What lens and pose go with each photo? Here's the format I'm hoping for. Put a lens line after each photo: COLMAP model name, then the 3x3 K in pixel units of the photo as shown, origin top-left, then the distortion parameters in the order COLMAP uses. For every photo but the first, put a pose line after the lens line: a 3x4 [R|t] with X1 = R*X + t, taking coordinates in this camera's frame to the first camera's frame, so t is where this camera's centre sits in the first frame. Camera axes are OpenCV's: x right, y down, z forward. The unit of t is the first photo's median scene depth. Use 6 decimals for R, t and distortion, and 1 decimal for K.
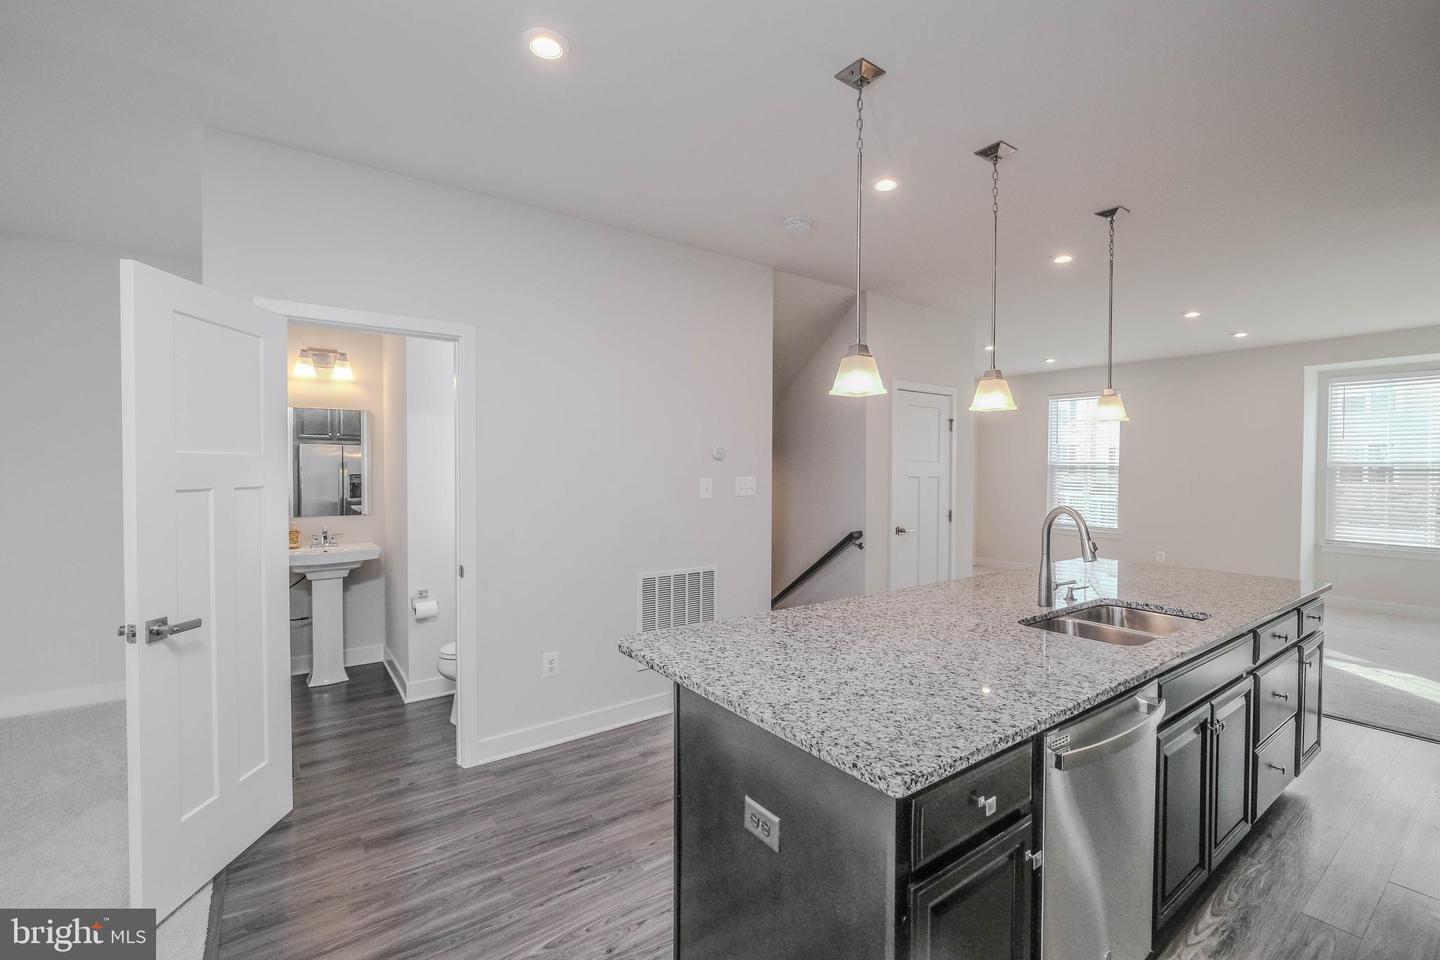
lens RADIAL K [[642.9, 0, 728.0], [0, 642.9, 475.0], [0, 0, 1]] dist [-0.004201, 0.000241]
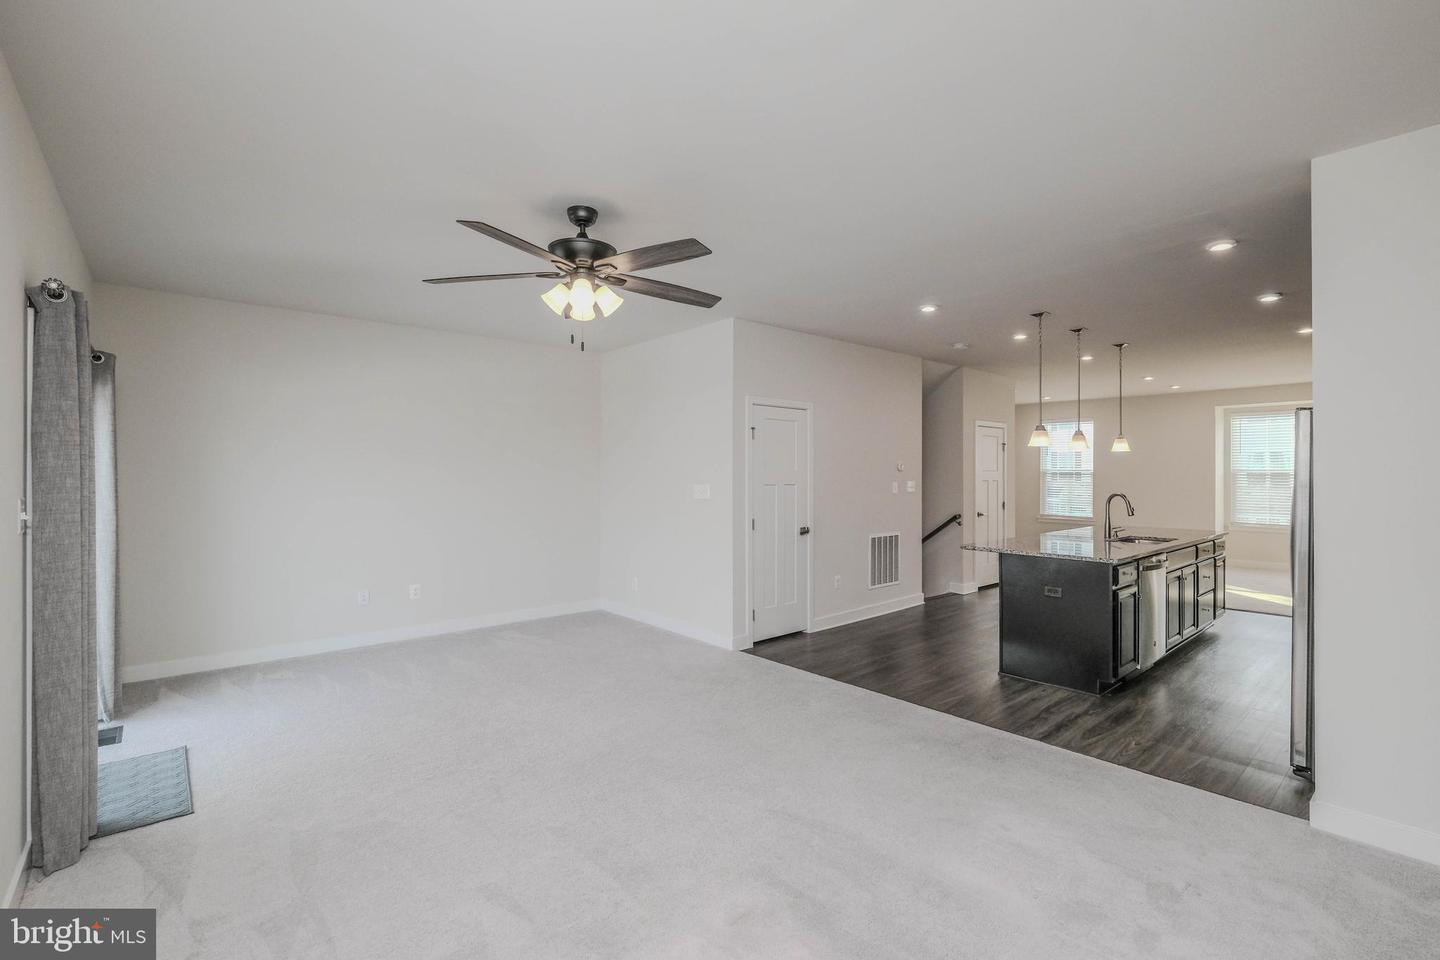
lens RADIAL K [[642.9, 0, 722.9], [0, 642.9, 477.5], [0, 0, 1]] dist [-0.004201, 0.000241]
pose [[0.996904, -0.002589, 0.078589, -0.534281], [0.002796, 0.999993, -0.002518, -0.003527], [-0.078582, 0.002730, 0.996904, -0.589424]]
